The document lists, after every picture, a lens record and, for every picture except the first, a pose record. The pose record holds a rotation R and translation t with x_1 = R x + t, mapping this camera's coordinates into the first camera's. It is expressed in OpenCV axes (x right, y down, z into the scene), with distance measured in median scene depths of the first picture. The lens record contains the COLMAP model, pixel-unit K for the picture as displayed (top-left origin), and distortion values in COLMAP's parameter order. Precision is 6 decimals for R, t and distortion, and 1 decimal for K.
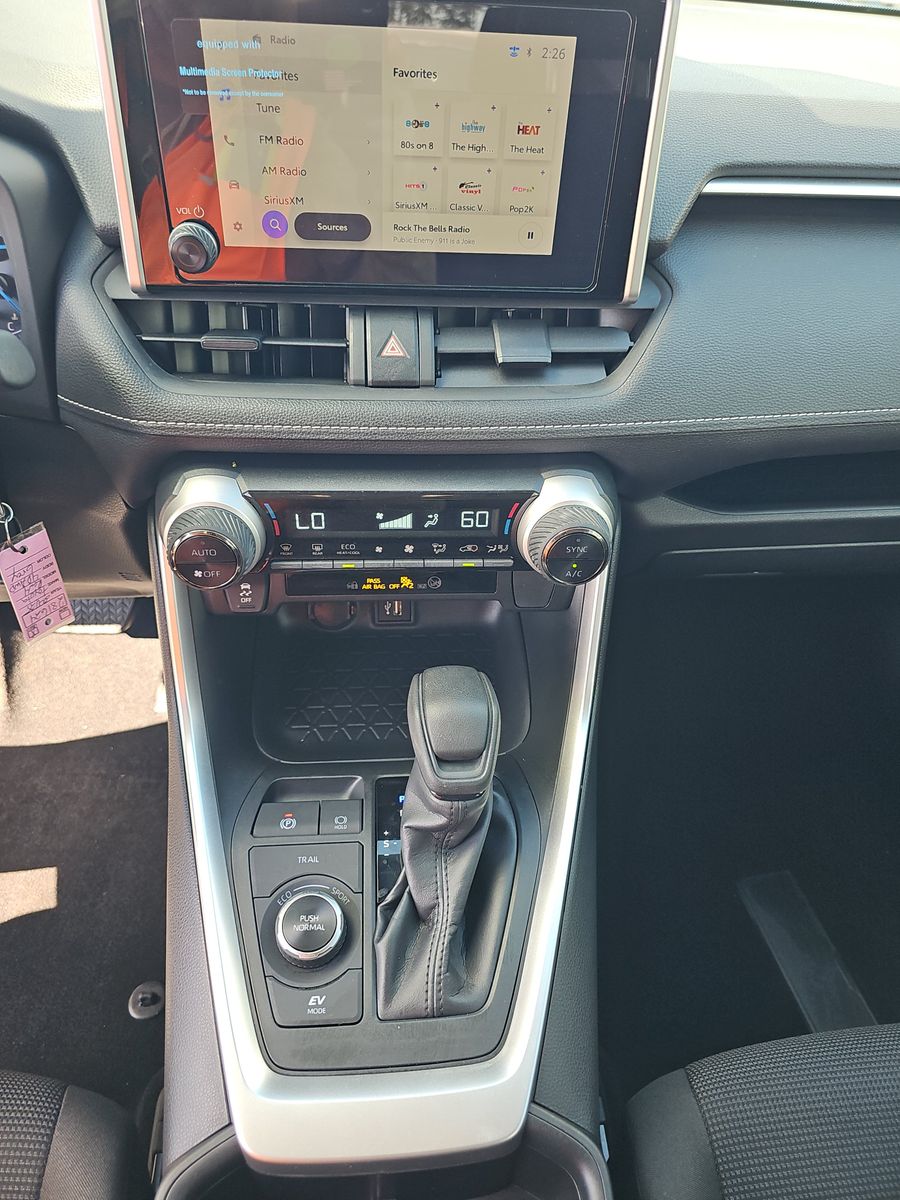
lens RADIAL K [[773.7, 0, 453.2], [0, 773.7, 610.0], [0, 0, 1]] dist [-0.019899, -0.009973]
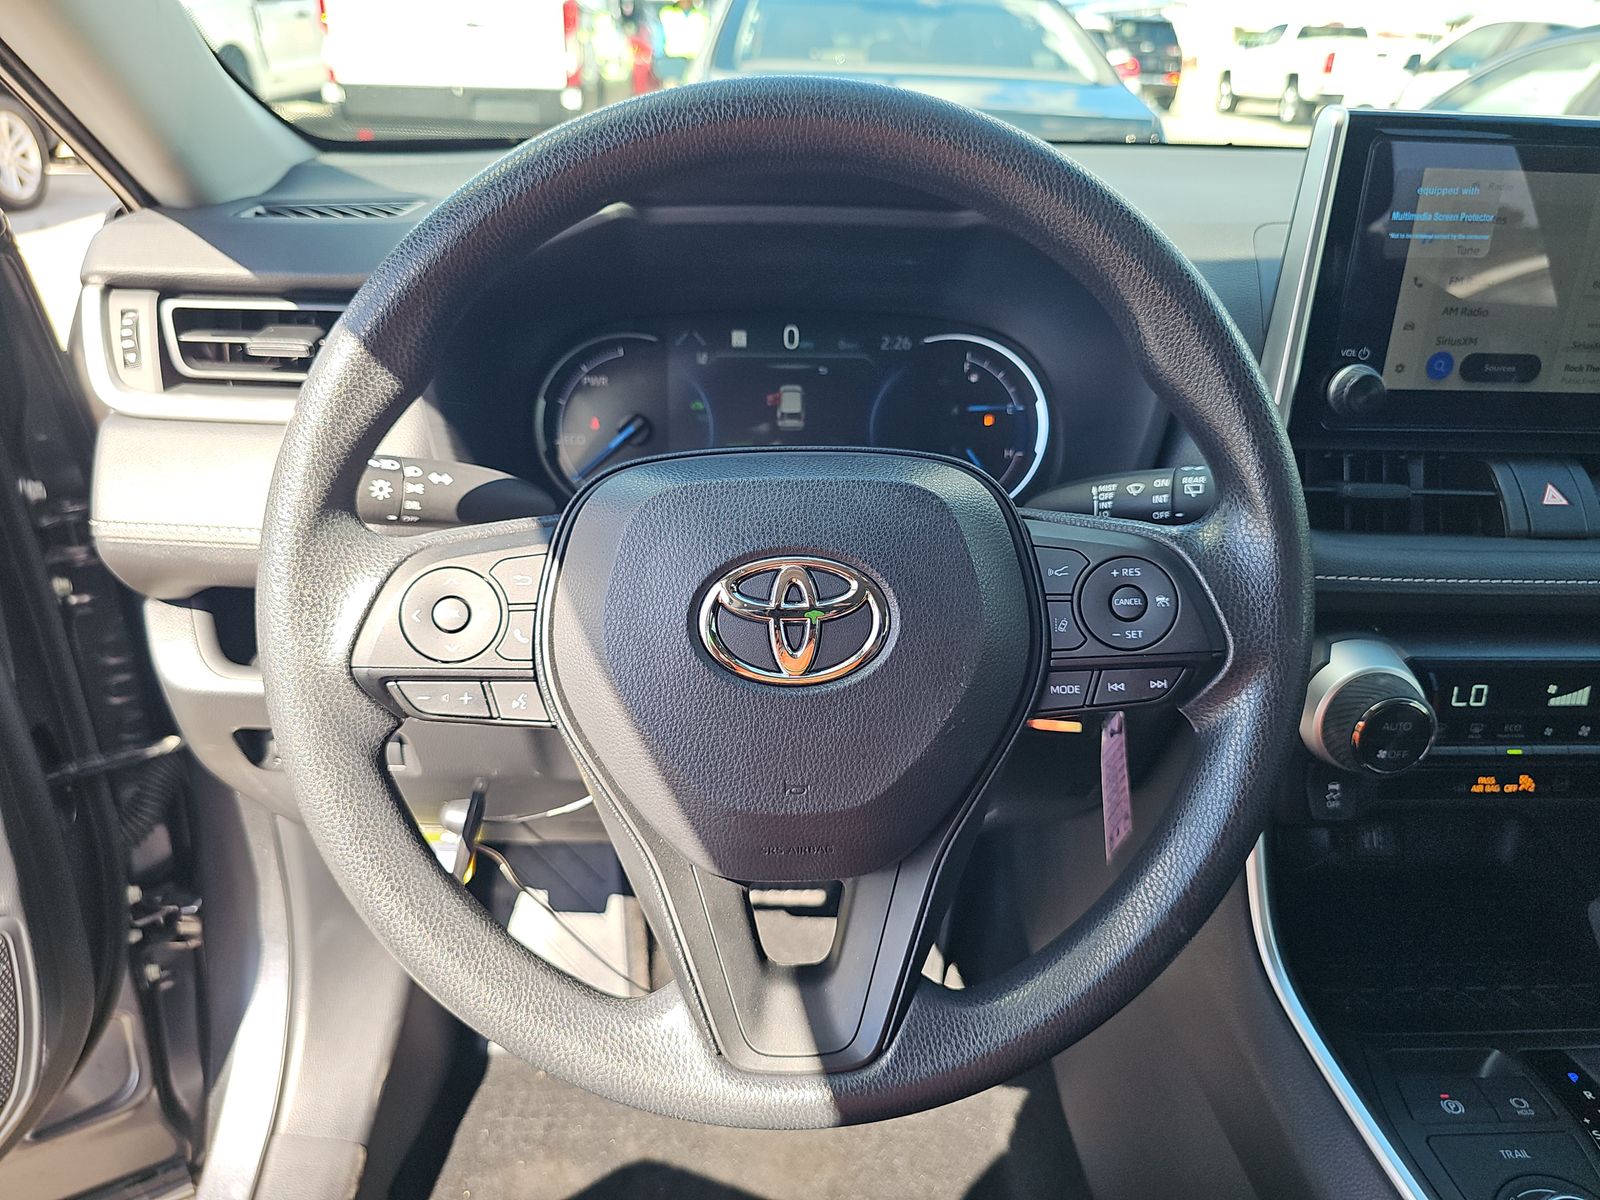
lens RADIAL K [[1031.6, 0, 808.7], [0, 1031.6, 609.8], [0, 0, 1]] dist [-0.019899, -0.009973]
pose [[0.997762, -0.009761, -0.066153, -0.809403], [-0.010698, 0.953247, -0.302002, 0.131850], [0.066008, 0.302034, 0.951009, -0.100789]]
